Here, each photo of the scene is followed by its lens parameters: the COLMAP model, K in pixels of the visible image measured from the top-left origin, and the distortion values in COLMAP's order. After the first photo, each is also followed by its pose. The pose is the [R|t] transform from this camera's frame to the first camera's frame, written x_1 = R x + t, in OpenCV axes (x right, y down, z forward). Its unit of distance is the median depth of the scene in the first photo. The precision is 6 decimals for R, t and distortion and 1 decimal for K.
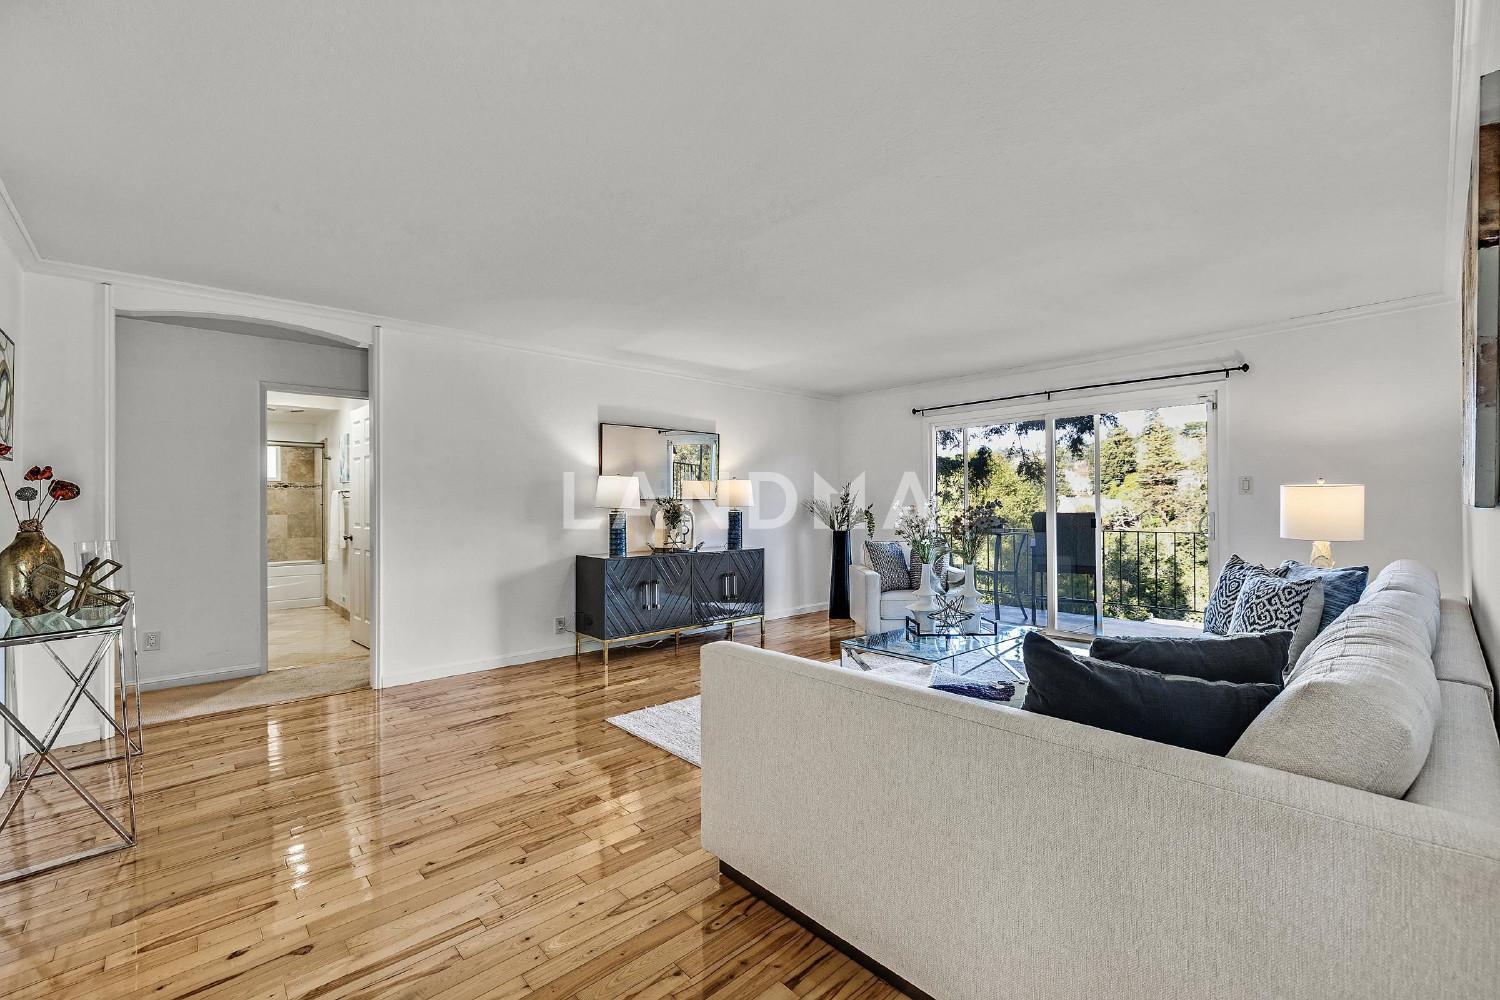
lens RADIAL K [[621.8, 0, 751.0], [0, 621.8, 505.2], [0, 0, 1]] dist [-0.000760, -0.000047]
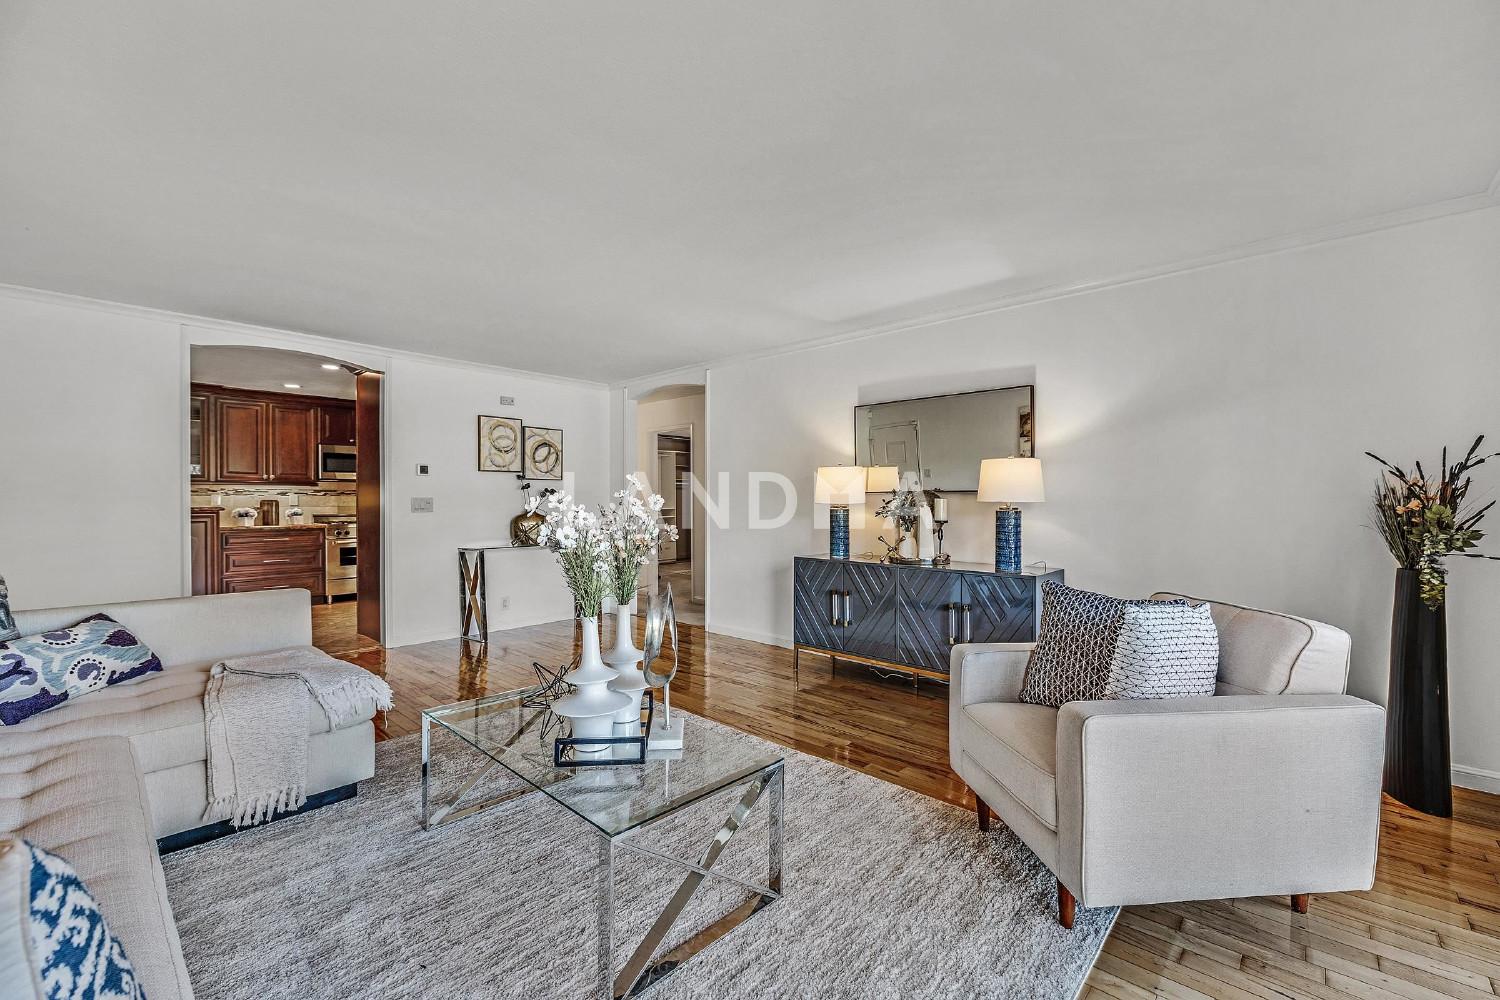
lens RADIAL K [[621.8, 0, 751.0], [0, 621.8, 505.2], [0, 0, 1]] dist [-0.000760, -0.000047]
pose [[0.098169, -0.000051, -0.995170, 0.677588], [-0.000540, 1.000000, -0.000104, 0.008994], [0.995170, 0.000548, 0.098169, 0.823165]]
